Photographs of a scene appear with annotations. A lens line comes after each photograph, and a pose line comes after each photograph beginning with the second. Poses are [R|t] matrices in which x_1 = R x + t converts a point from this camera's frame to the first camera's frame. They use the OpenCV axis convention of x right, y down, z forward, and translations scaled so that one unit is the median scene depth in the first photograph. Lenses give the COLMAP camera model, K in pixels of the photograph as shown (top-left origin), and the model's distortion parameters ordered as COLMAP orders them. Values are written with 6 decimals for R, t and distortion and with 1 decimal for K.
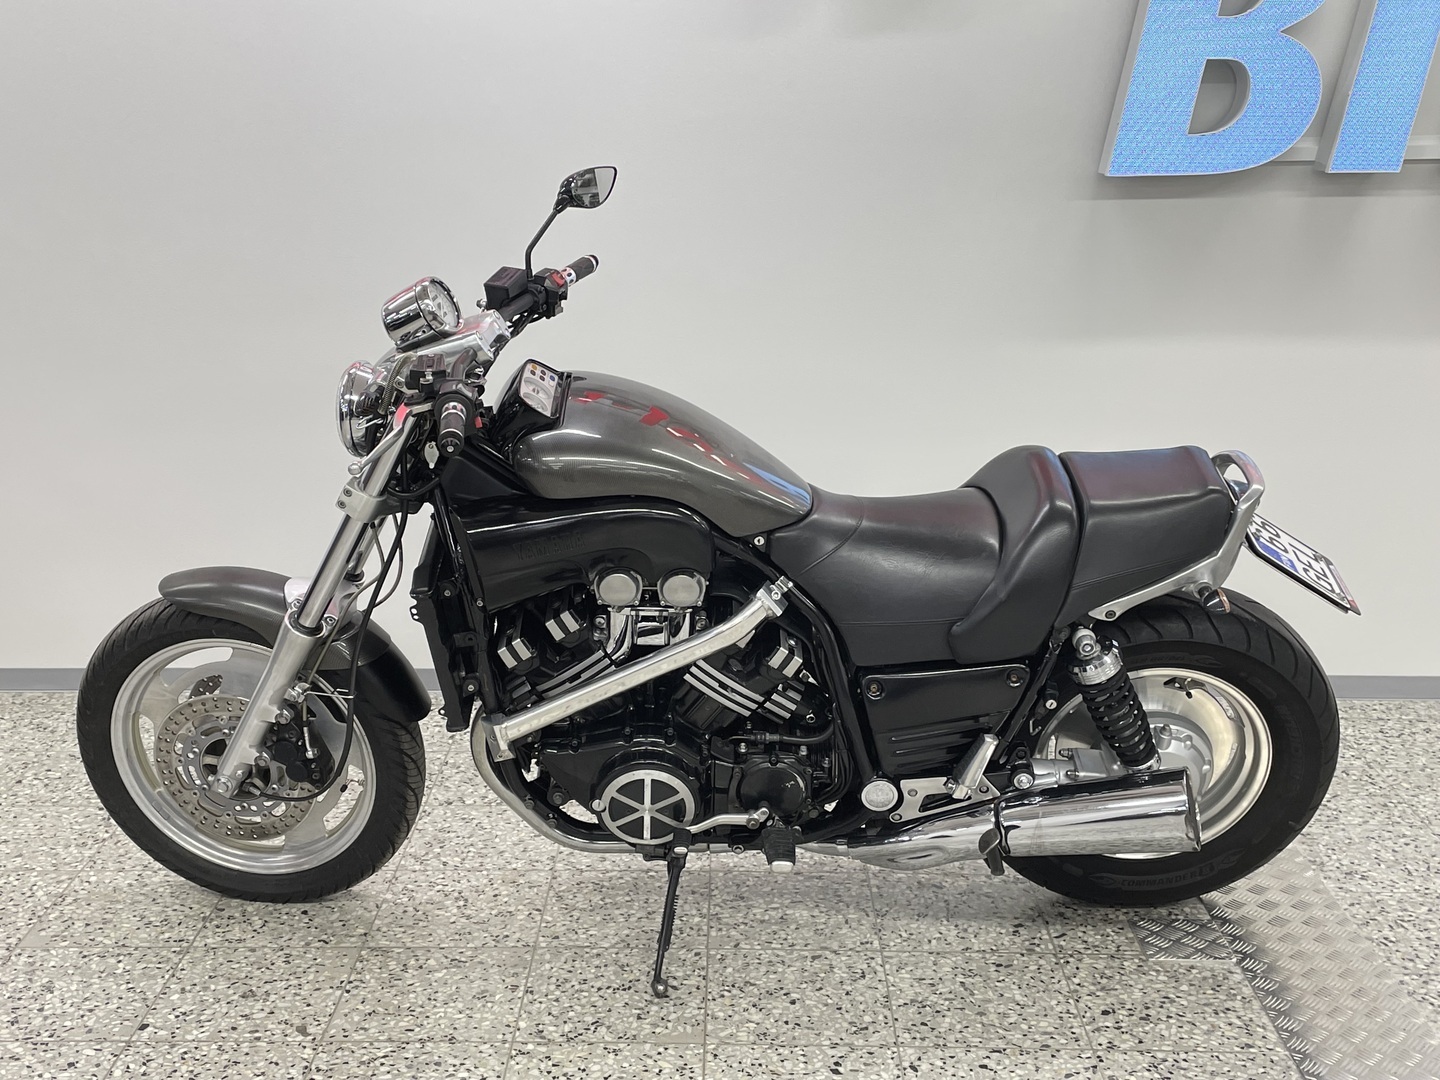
lens RADIAL K [[1710.7, 0, 690.0], [0, 1710.7, 545.1], [0, 0, 1]] dist [0.053532, 0.000000]
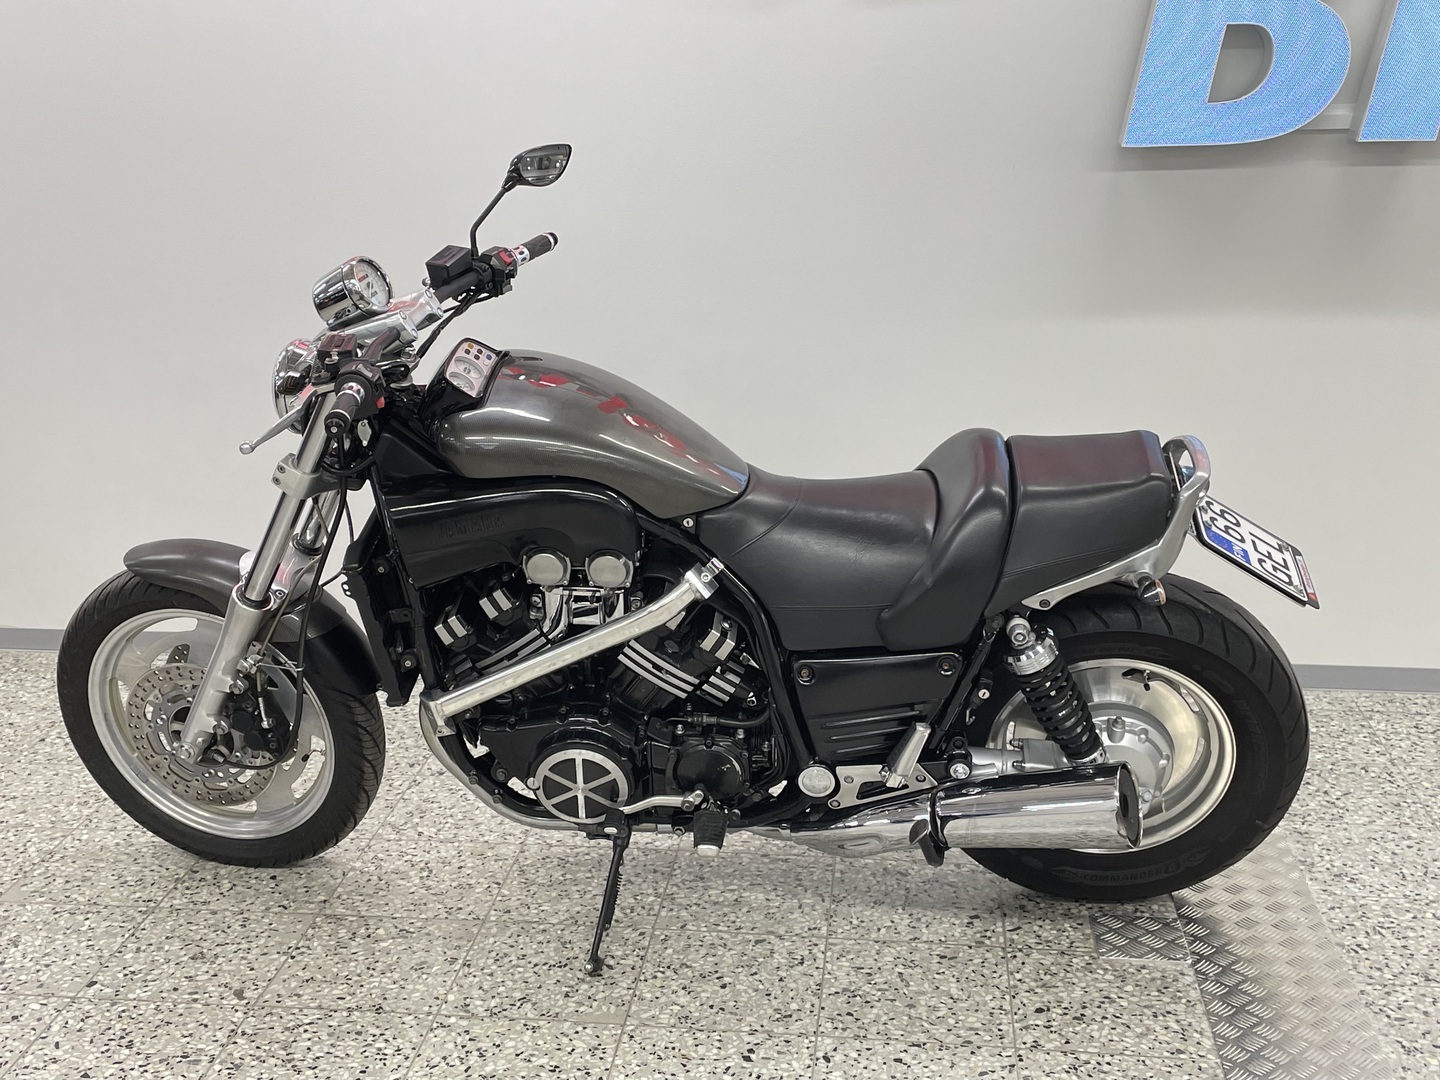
lens RADIAL K [[1710.7, 0, 693.7], [0, 1710.7, 533.8], [0, 0, 1]] dist [0.053532, 0.000000]
pose [[0.994510, 0.015411, -0.103500, 0.141324], [-0.013967, 0.999795, 0.014662, -0.010151], [0.103705, -0.013136, 0.994521, 0.012754]]
